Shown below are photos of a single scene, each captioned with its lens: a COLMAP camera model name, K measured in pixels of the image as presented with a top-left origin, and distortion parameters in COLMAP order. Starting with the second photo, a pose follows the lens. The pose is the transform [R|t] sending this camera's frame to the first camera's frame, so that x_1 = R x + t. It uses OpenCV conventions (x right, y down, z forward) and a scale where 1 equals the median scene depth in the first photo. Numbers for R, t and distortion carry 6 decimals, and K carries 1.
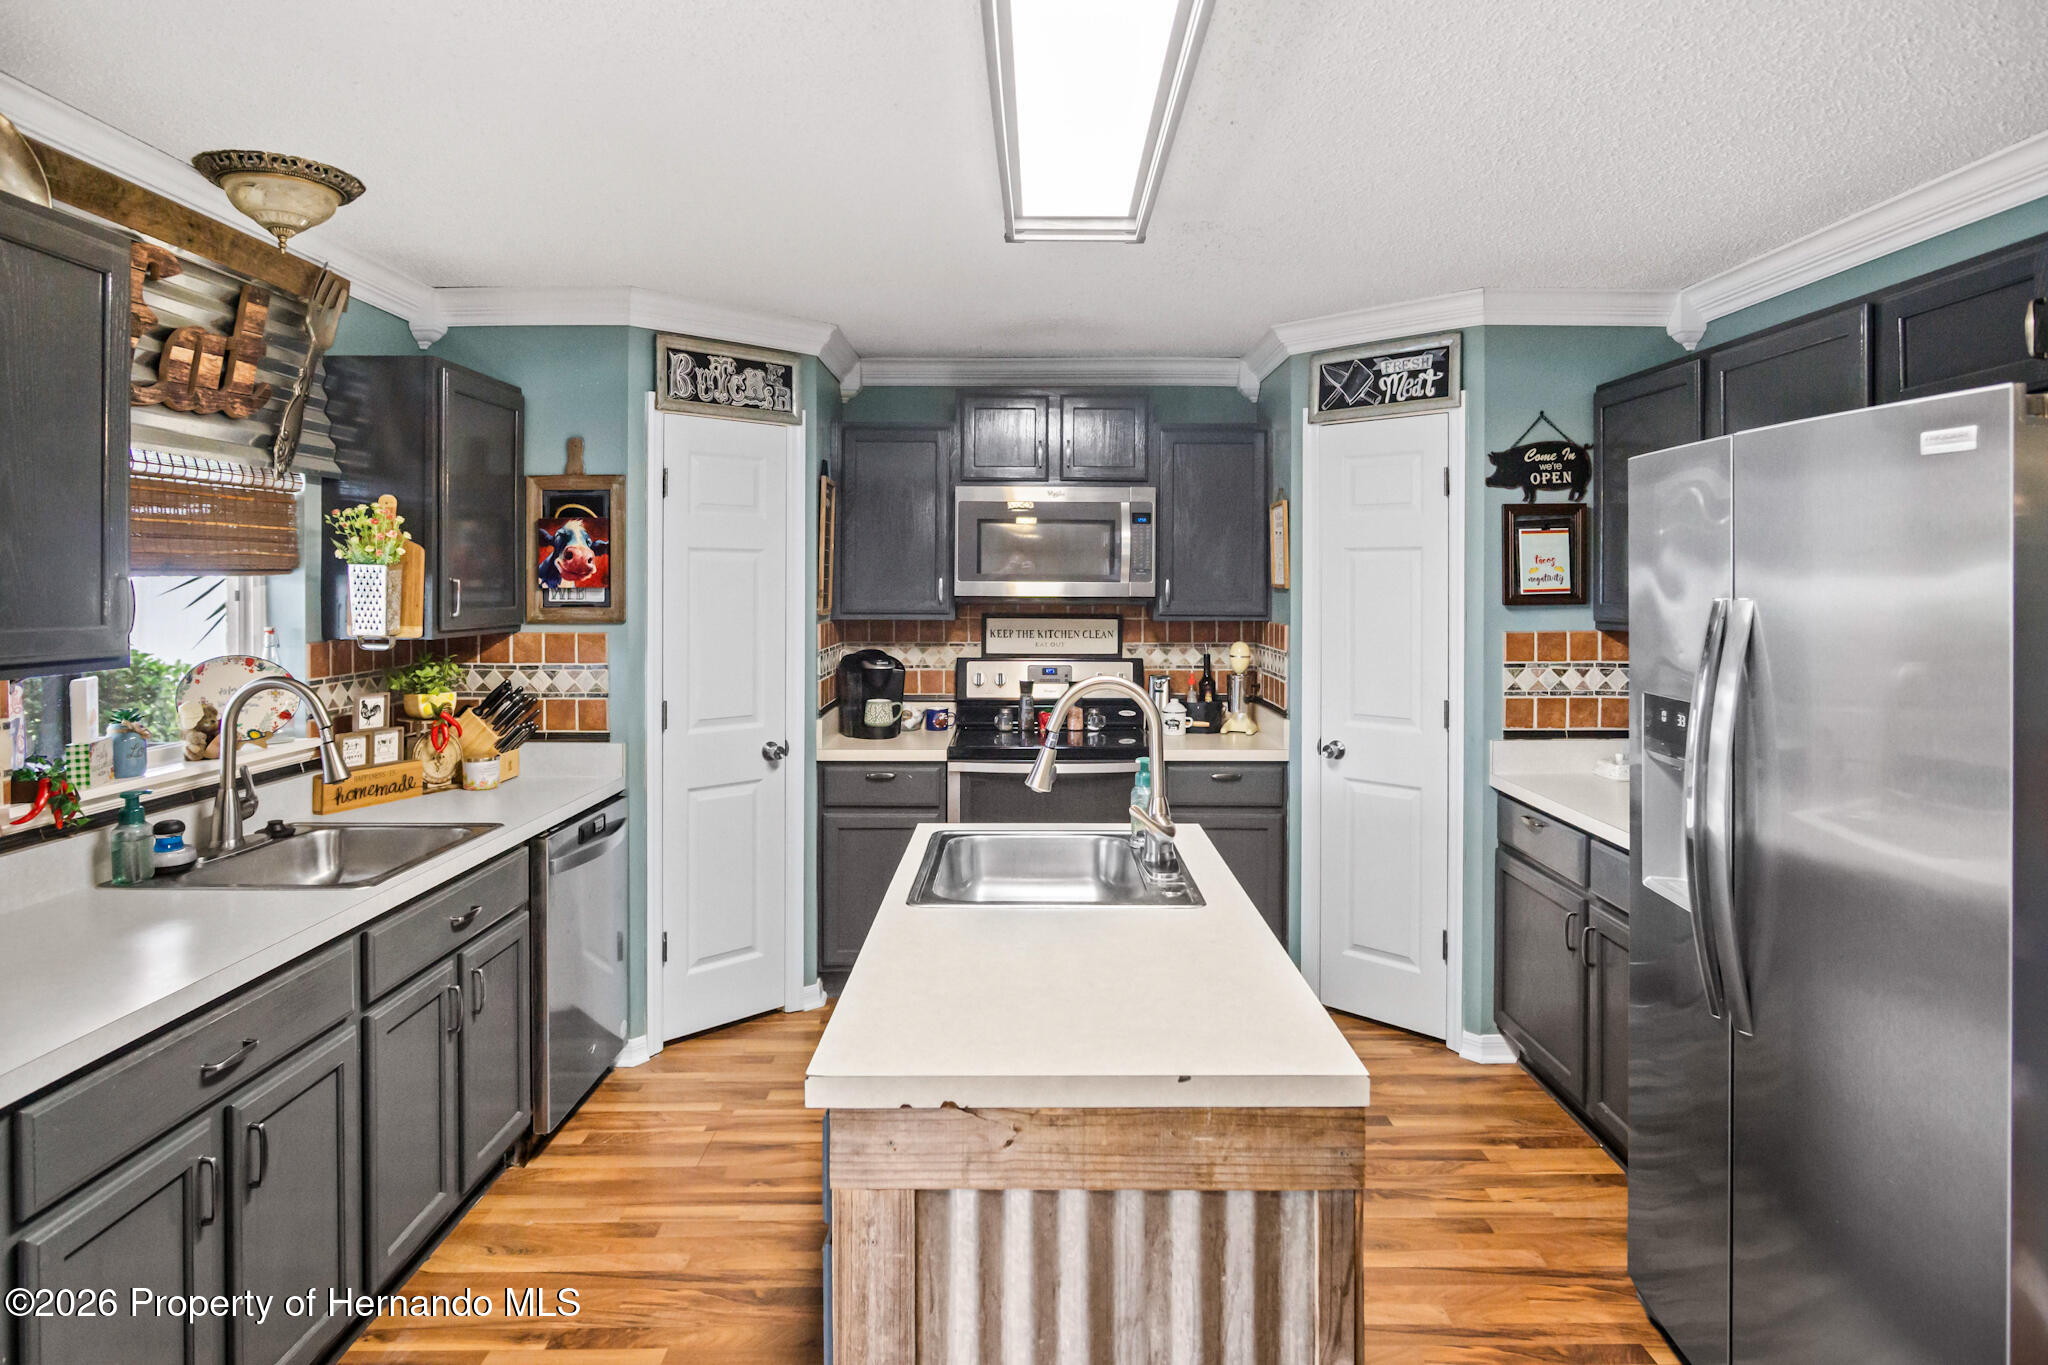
lens RADIAL K [[1156.3, 0, 1036.5], [0, 1156.3, 588.6], [0, 0, 1]] dist [-0.017786, 0.001280]
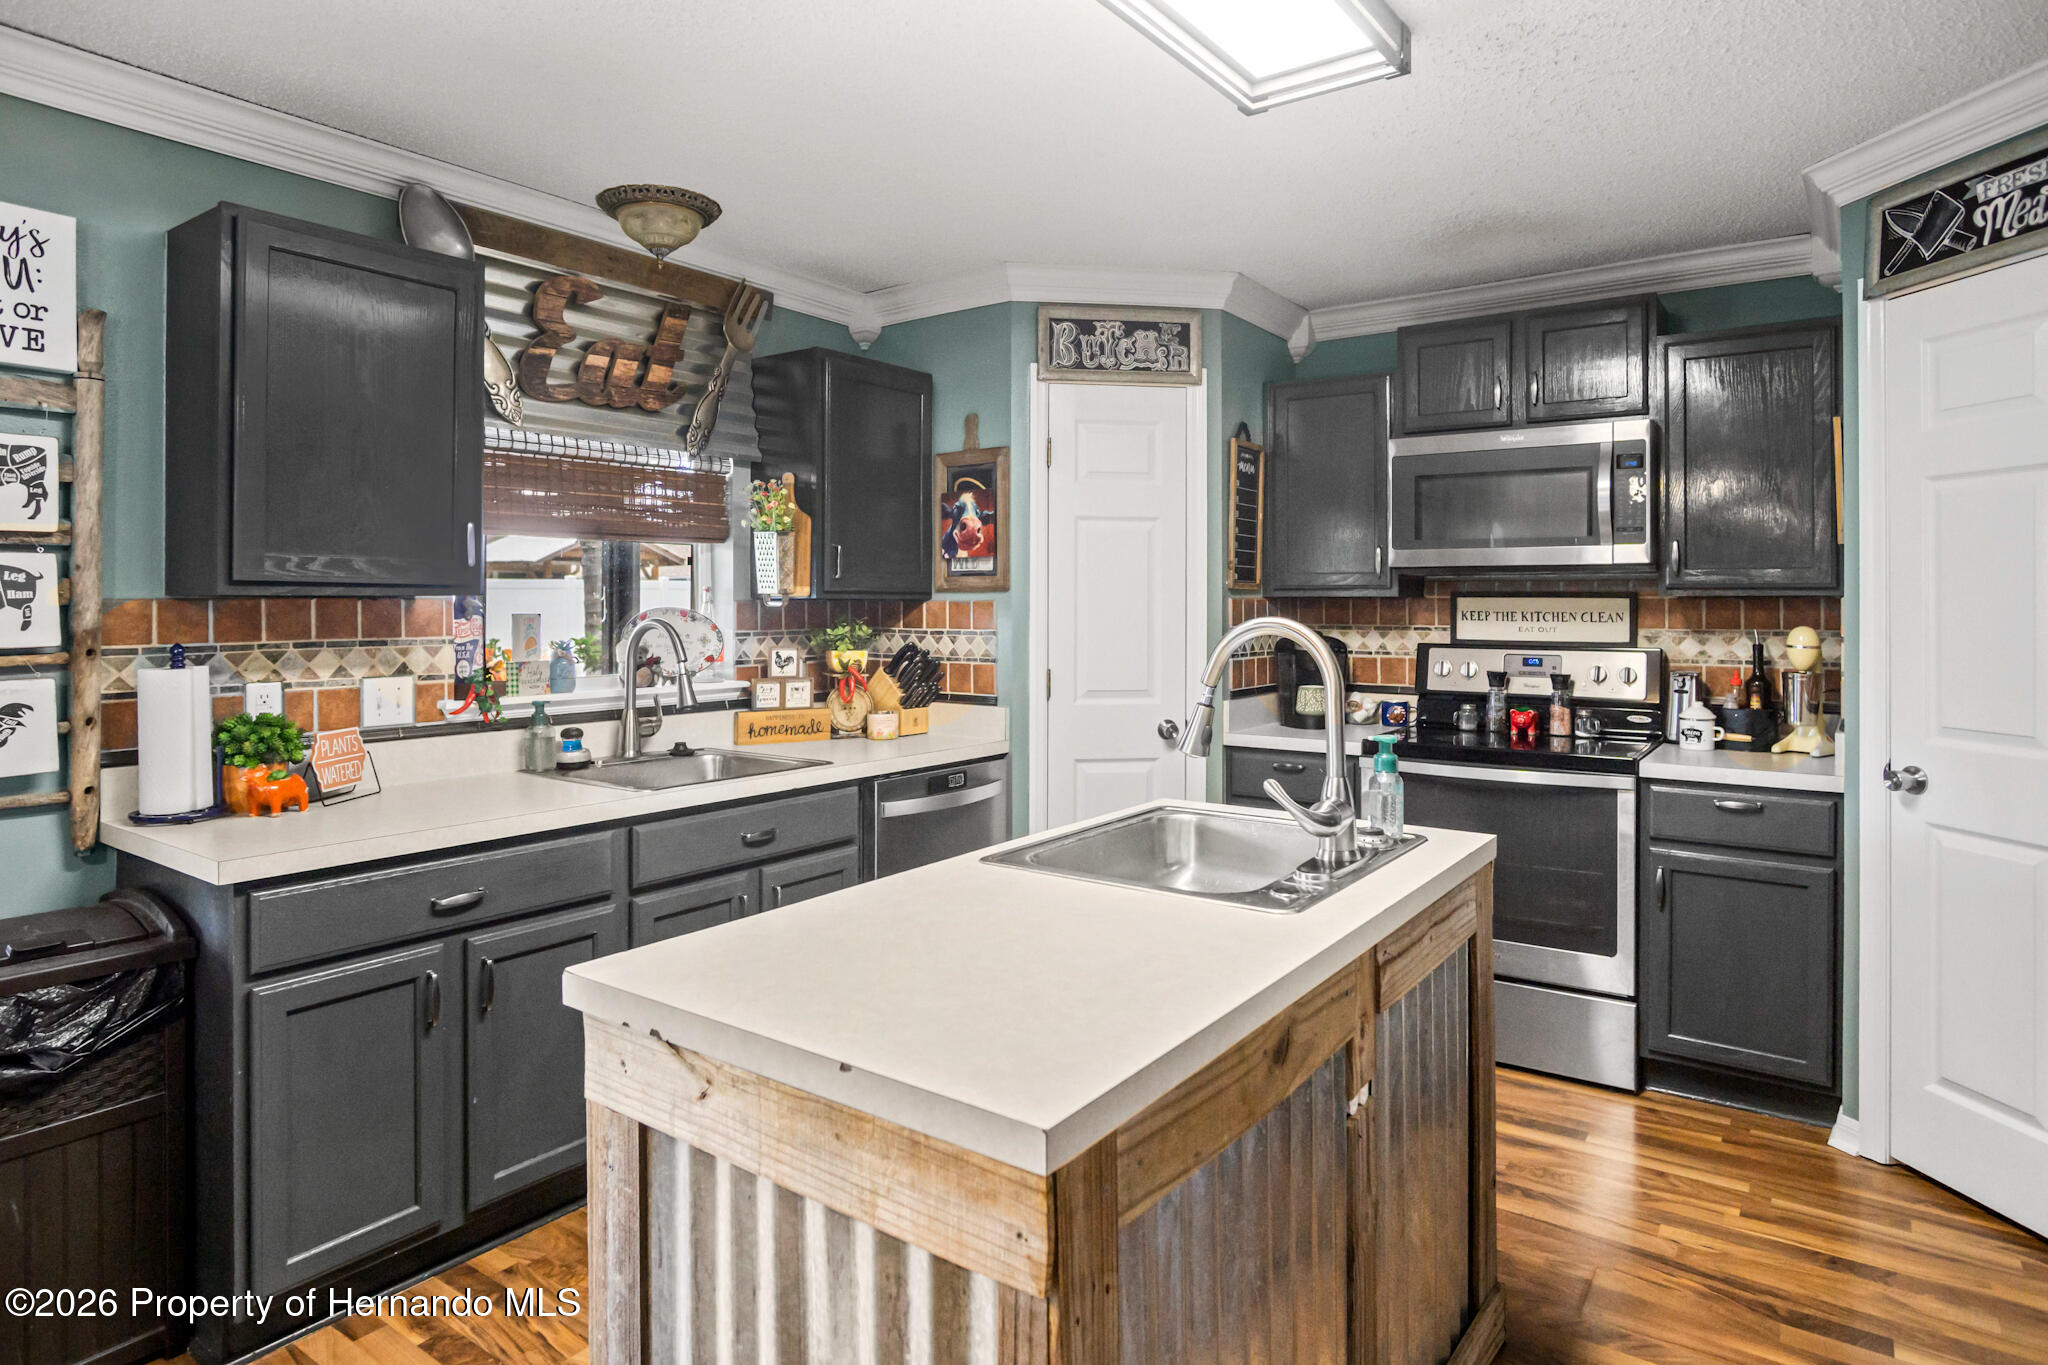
lens RADIAL K [[1156.4, 0, 1020.1], [0, 1156.4, 602.2], [0, 0, 1]] dist [-0.017636, 0.001757]
pose [[0.804427, -0.002258, -0.594047, 0.261760], [-0.003030, 0.999964, -0.007904, 0.048054], [0.594044, 0.008158, 0.804392, 0.176433]]
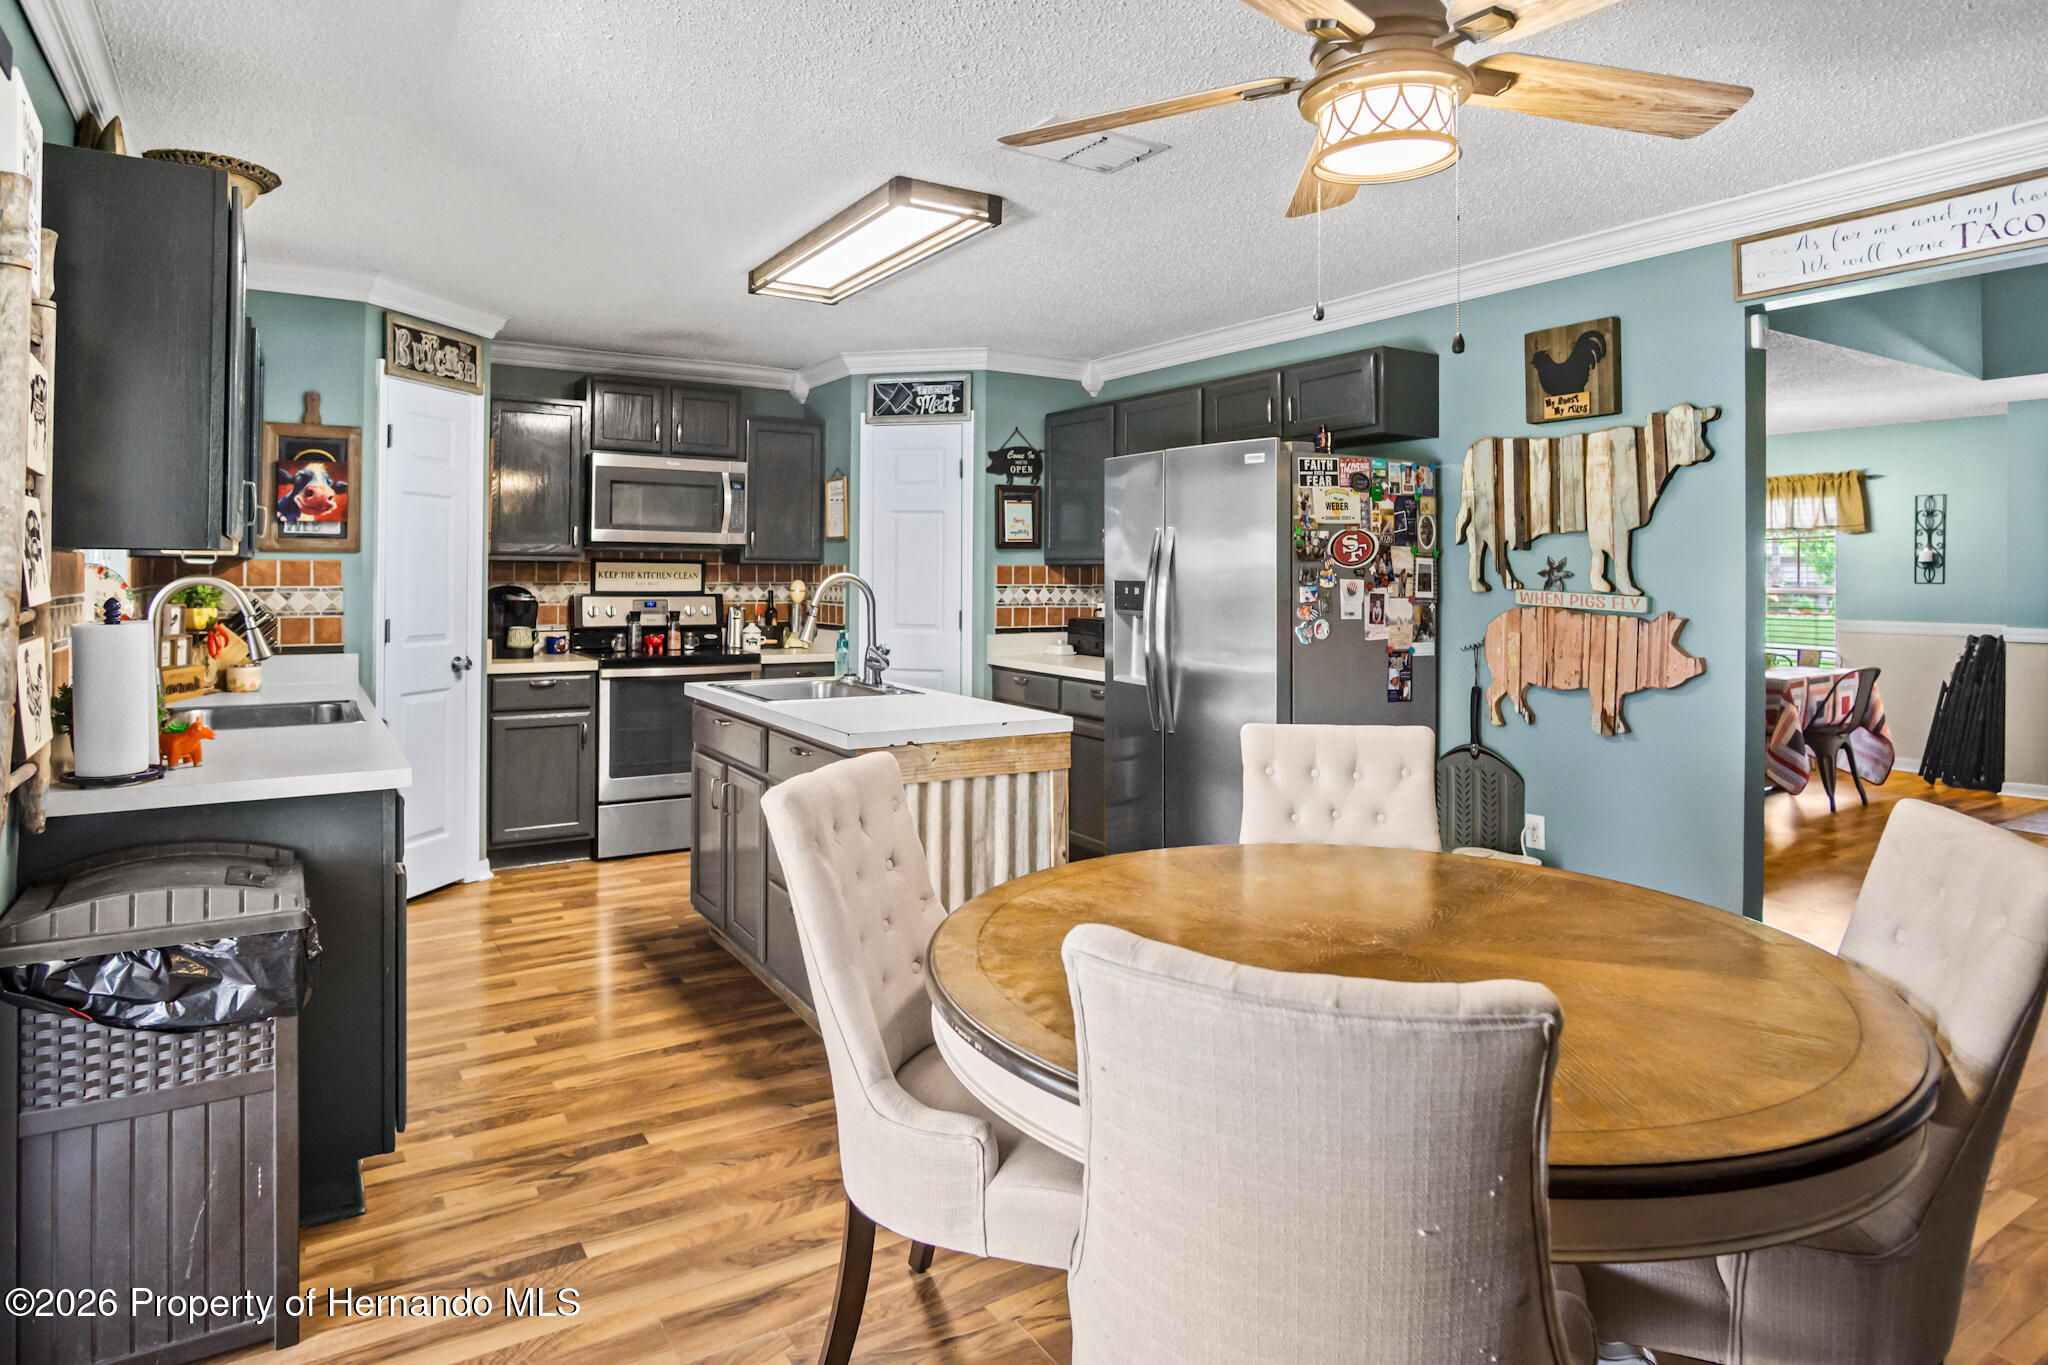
lens RADIAL K [[1163.0, 0, 1011.3], [0, 1163.0, 570.1], [0, 0, 1]] dist [-0.005487, -0.000345]
pose [[0.852230, 0.005571, 0.523137, -0.407776], [-0.001649, 0.999967, -0.007962, 0.056313], [-0.523164, 0.005923, 0.852211, -0.365506]]
